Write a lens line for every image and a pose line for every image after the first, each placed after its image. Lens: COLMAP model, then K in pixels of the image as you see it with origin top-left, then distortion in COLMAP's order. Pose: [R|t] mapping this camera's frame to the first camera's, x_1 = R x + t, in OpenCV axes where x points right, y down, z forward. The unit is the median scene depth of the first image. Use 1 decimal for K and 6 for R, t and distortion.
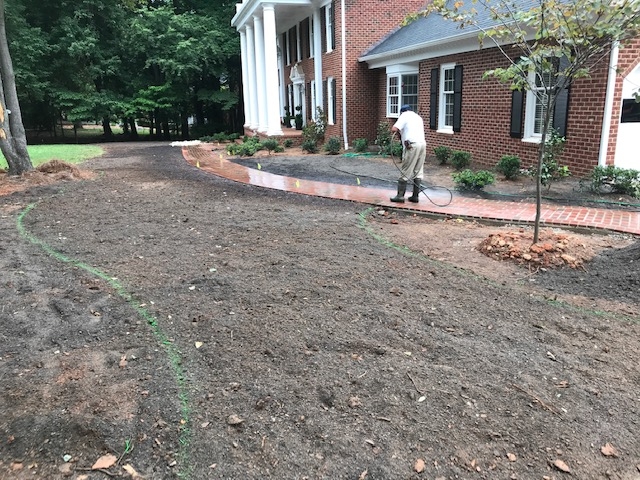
lens RADIAL K [[523.5, 0, 315.5], [0, 523.5, 237.4], [0, 0, 1]] dist [0.036950, -0.050048]
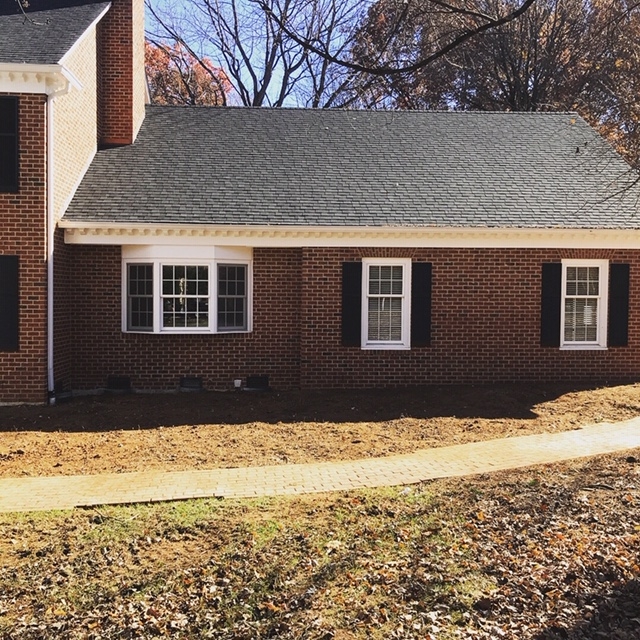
lens RADIAL K [[706.1, 0, 318.5], [0, 706.1, 313.9], [0, 0, 1]] dist [0.023551, 0.000000]
pose [[0.171751, 0.009687, 0.985093, -0.518814], [0.243795, 0.968430, -0.052028, -0.157802], [-0.954498, 0.249096, 0.163967, 0.661721]]
